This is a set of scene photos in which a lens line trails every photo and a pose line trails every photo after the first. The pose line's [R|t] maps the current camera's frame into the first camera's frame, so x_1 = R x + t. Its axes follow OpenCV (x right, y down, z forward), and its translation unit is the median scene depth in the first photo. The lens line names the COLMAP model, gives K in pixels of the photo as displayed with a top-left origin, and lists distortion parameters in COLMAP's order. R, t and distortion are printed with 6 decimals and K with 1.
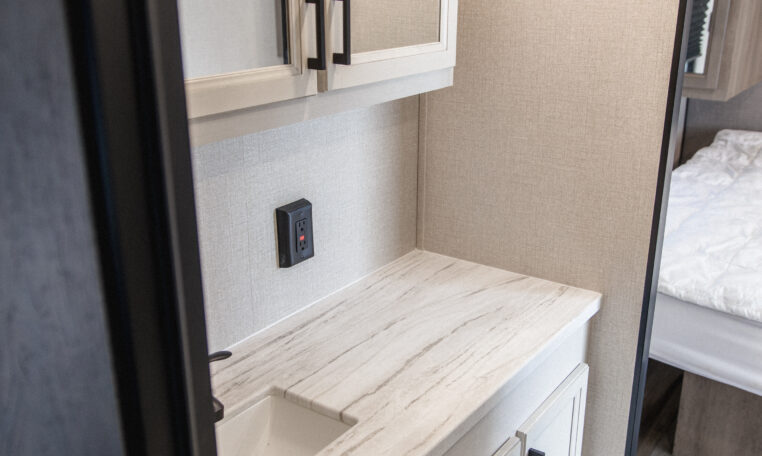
lens RADIAL K [[765.0, 0, 383.3], [0, 765.0, 228.6], [0, 0, 1]] dist [0.013071, 0.000000]
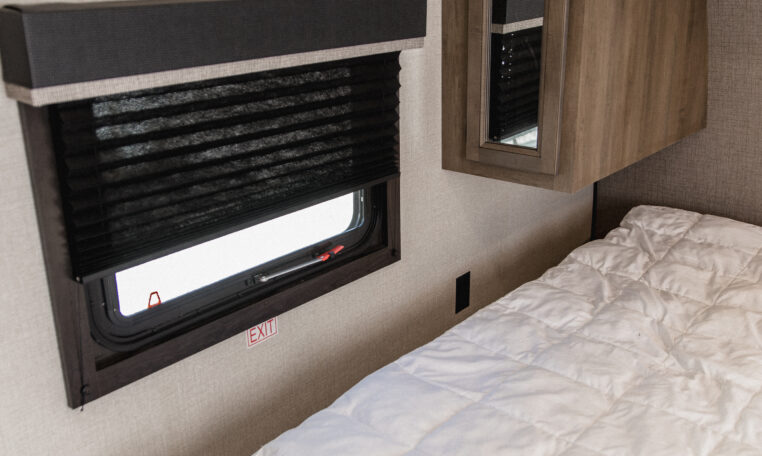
lens RADIAL K [[765.0, 0, 386.3], [0, 765.0, 230.5], [0, 0, 1]] dist [0.013071, 0.000000]
pose [[0.996474, 0.001189, -0.083892, 0.308972], [-0.000852, 0.999991, 0.004053, -0.123226], [0.083896, -0.003967, 0.996467, 0.326083]]
